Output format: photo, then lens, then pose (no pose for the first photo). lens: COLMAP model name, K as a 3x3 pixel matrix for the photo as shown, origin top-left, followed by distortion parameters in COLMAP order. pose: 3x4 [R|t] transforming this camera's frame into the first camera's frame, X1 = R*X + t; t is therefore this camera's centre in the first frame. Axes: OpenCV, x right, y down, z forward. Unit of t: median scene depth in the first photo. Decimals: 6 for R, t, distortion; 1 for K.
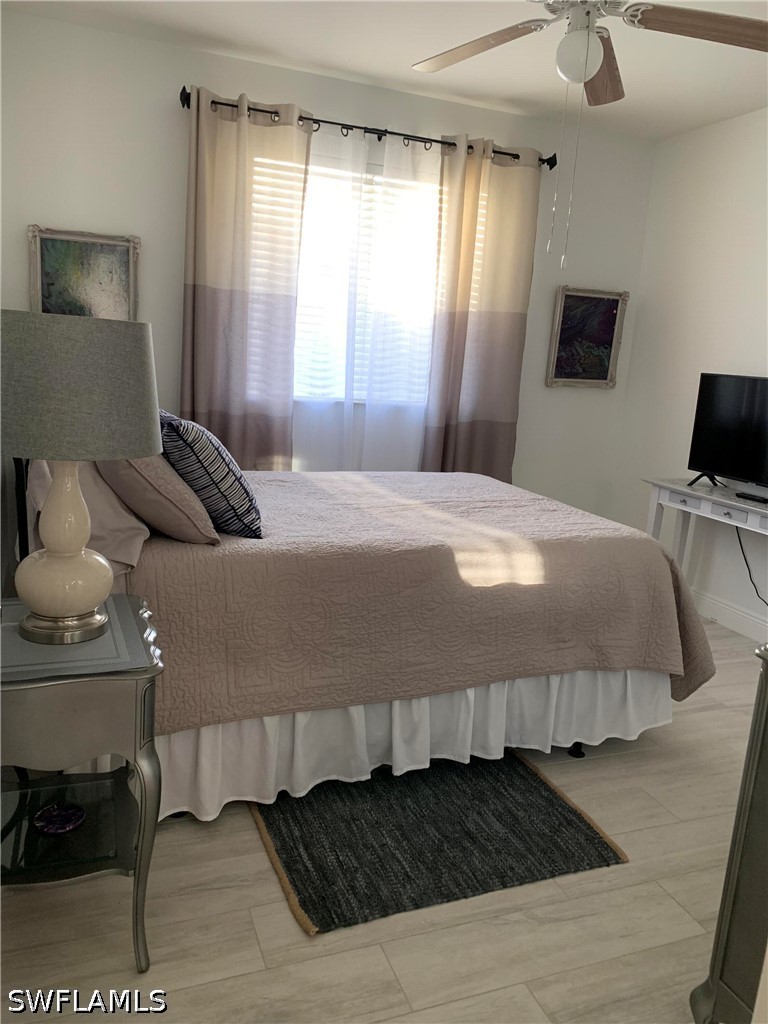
lens RADIAL K [[810.5, 0, 384.0], [0, 810.5, 512.0], [0, 0, 1]] dist [0.073327, -0.074454]
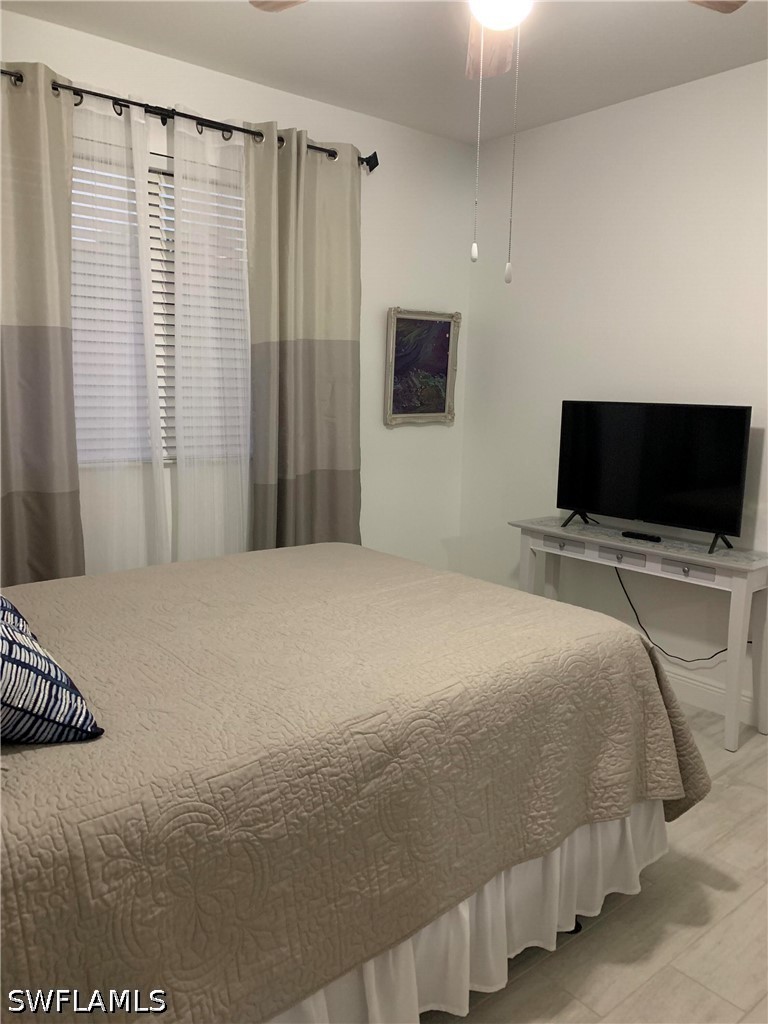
lens RADIAL K [[810.5, 0, 384.0], [0, 810.5, 512.0], [0, 0, 1]] dist [0.073327, -0.074454]
pose [[0.949012, -0.105571, 0.297037, -0.070916], [0.114282, 0.993375, -0.012061, -0.058871], [-0.293795, 0.045392, 0.954790, 0.211090]]
